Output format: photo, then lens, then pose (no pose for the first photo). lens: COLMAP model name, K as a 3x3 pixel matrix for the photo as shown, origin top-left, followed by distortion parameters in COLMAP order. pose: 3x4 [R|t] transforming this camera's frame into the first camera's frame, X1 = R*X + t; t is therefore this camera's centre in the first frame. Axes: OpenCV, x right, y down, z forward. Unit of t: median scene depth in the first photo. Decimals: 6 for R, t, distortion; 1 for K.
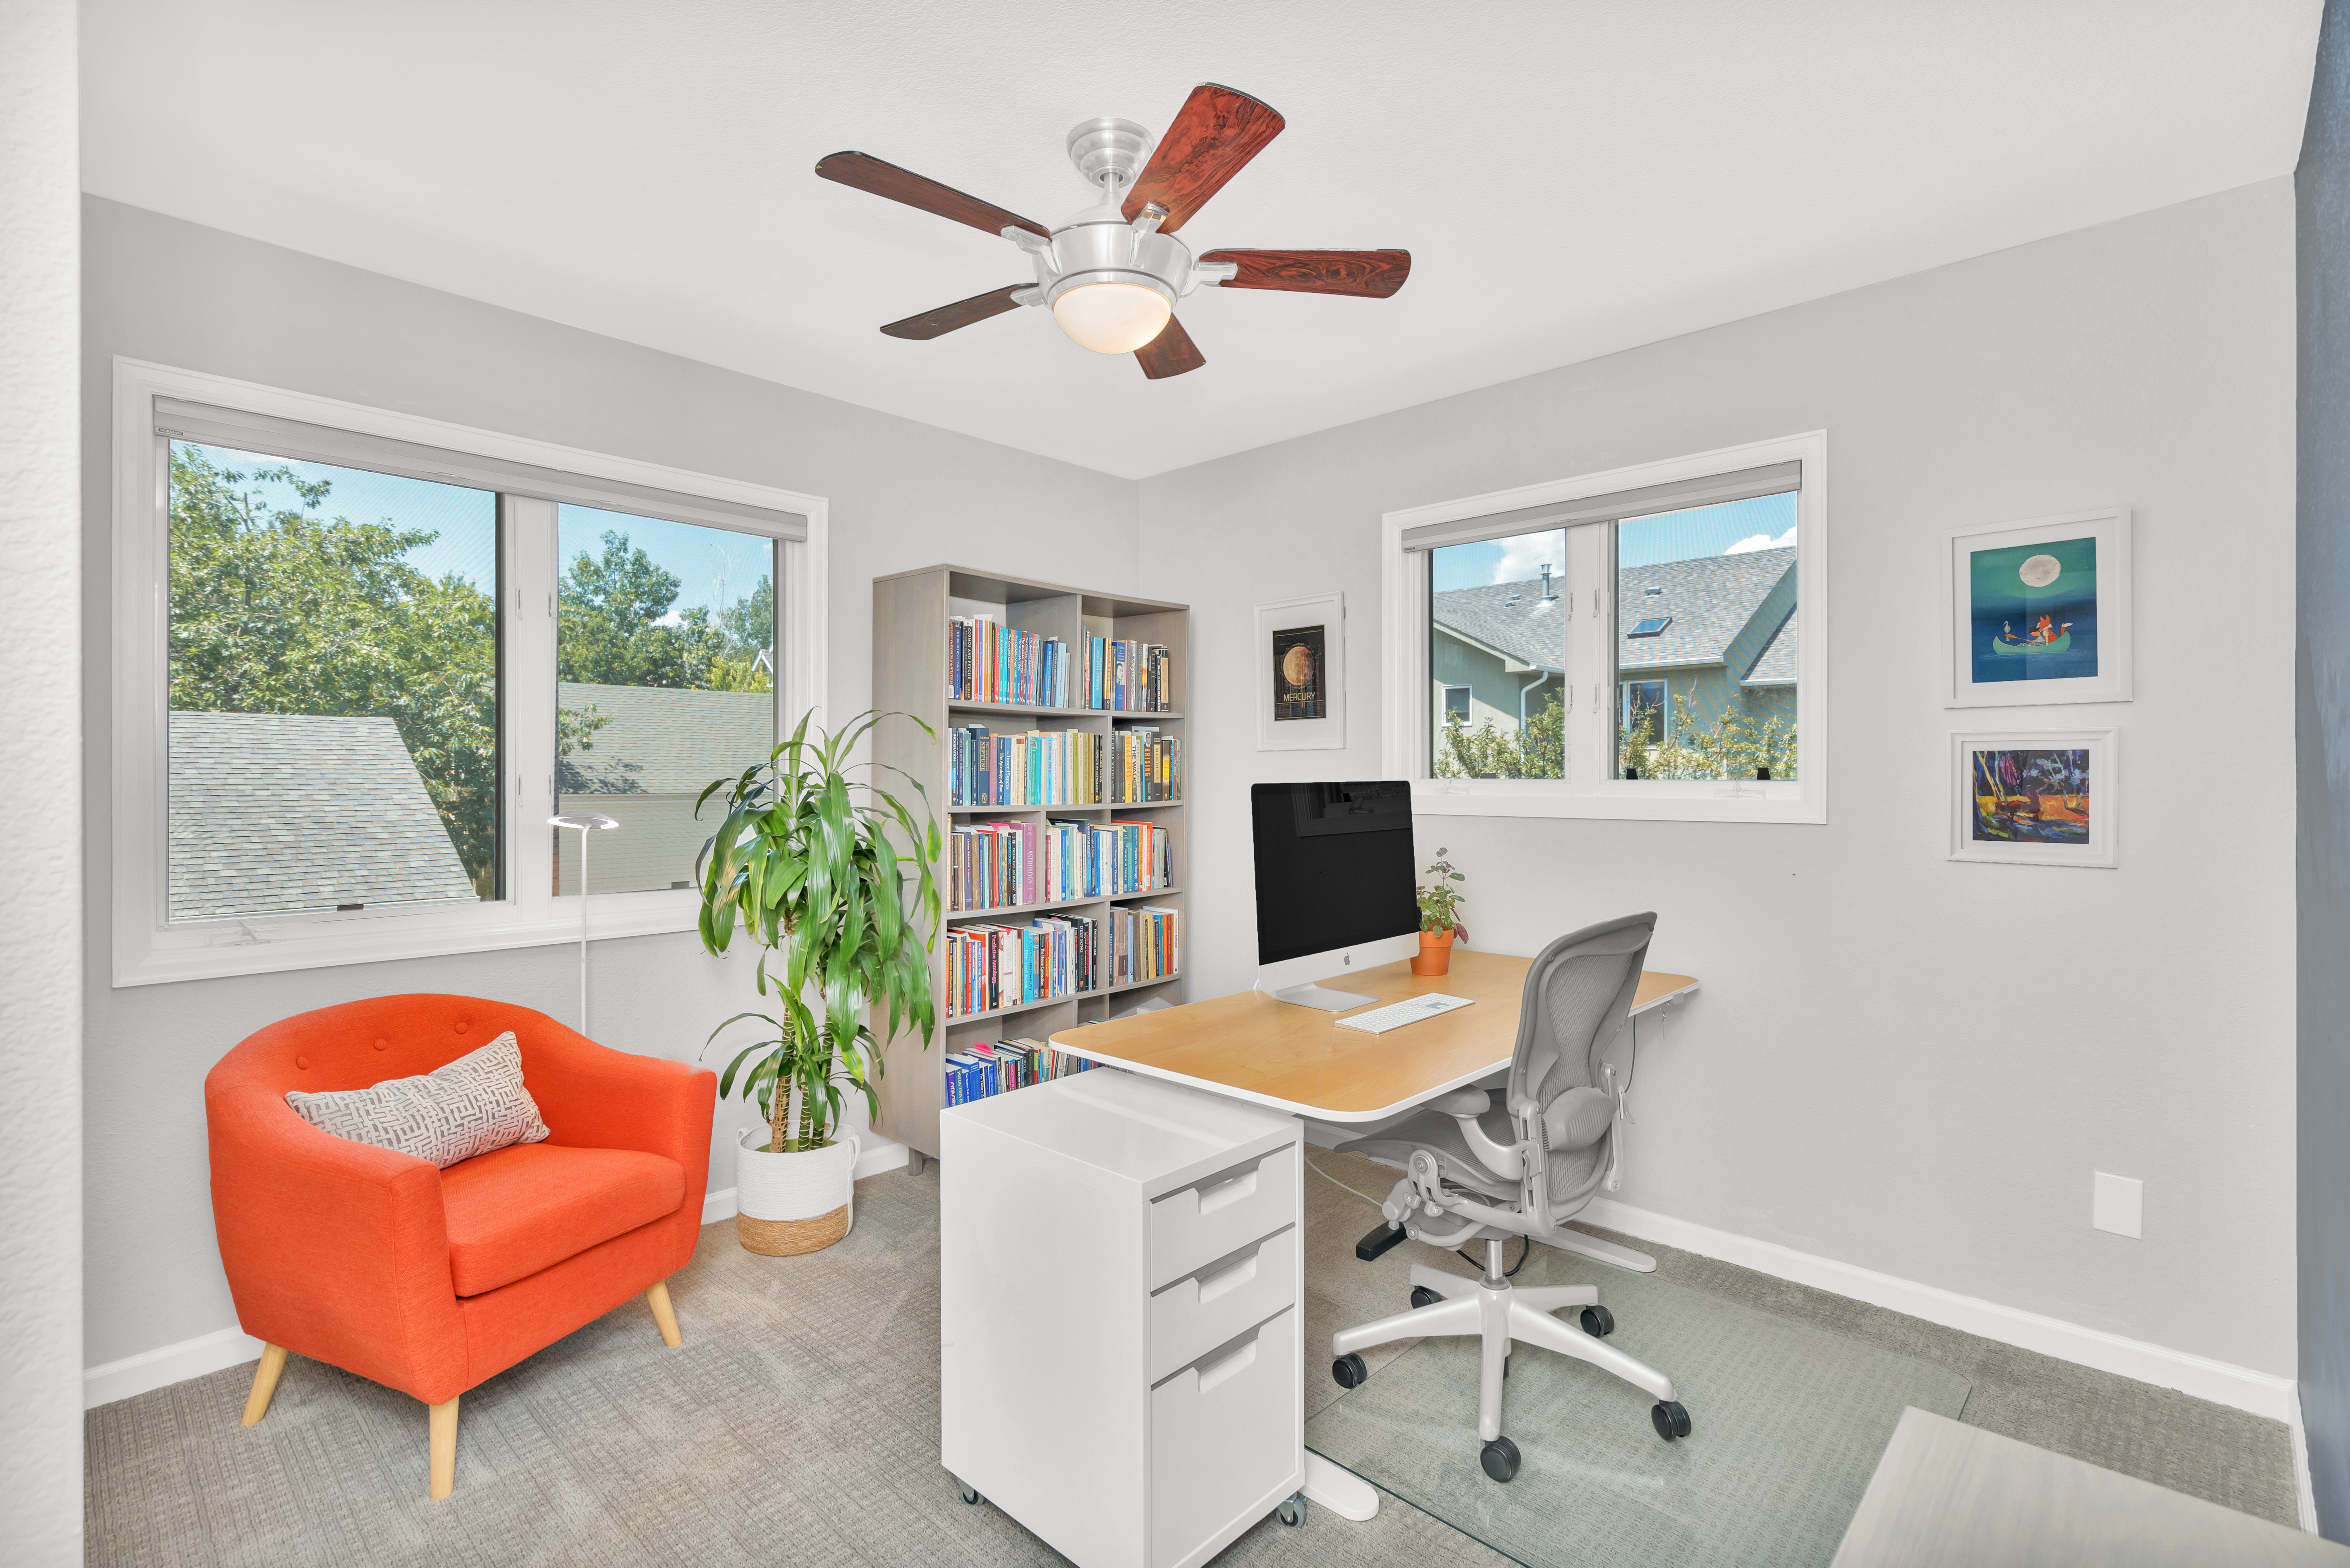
lens RADIAL K [[1076.2, 0, 1182.6], [0, 1076.2, 774.4], [0, 0, 1]] dist [0.002302, 0.001725]
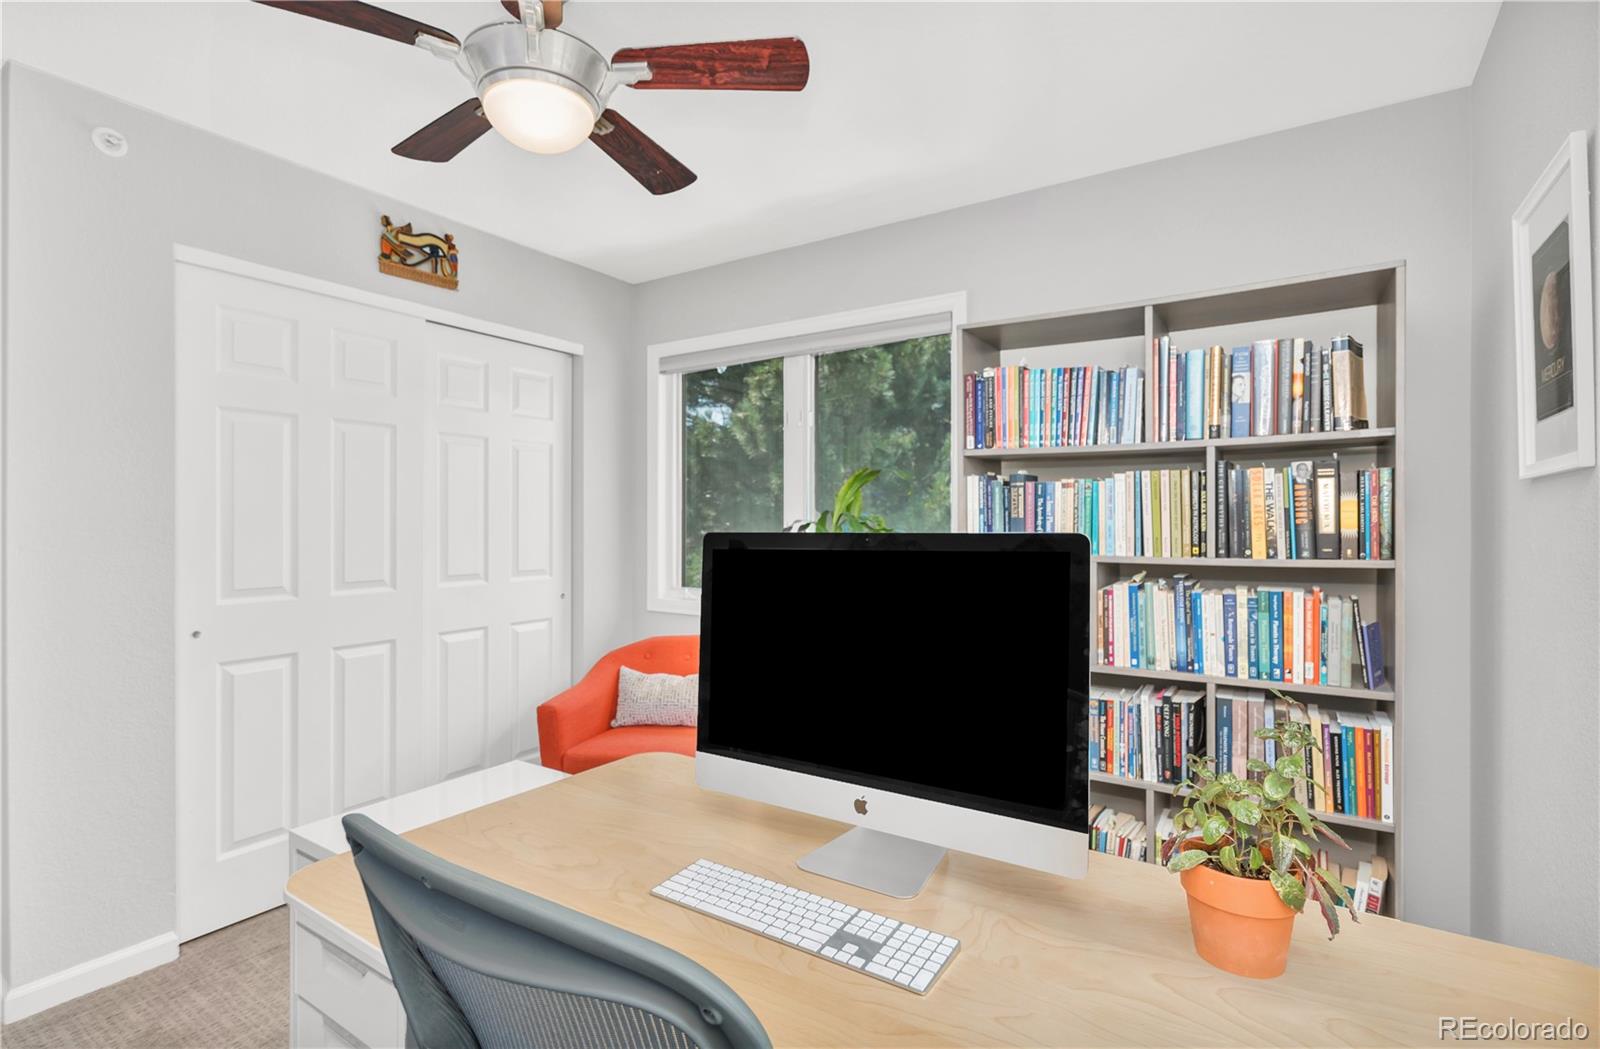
lens RADIAL K [[760.3, 0, 801.3], [0, 760.3, 515.3], [0, 0, 1]] dist [0.000649, 0.000120]
pose [[0.184927, -0.000689, -0.982752, 0.423130], [0.002079, 0.999998, -0.000310, -0.004925], [0.982750, -0.001986, 0.184928, 0.611065]]
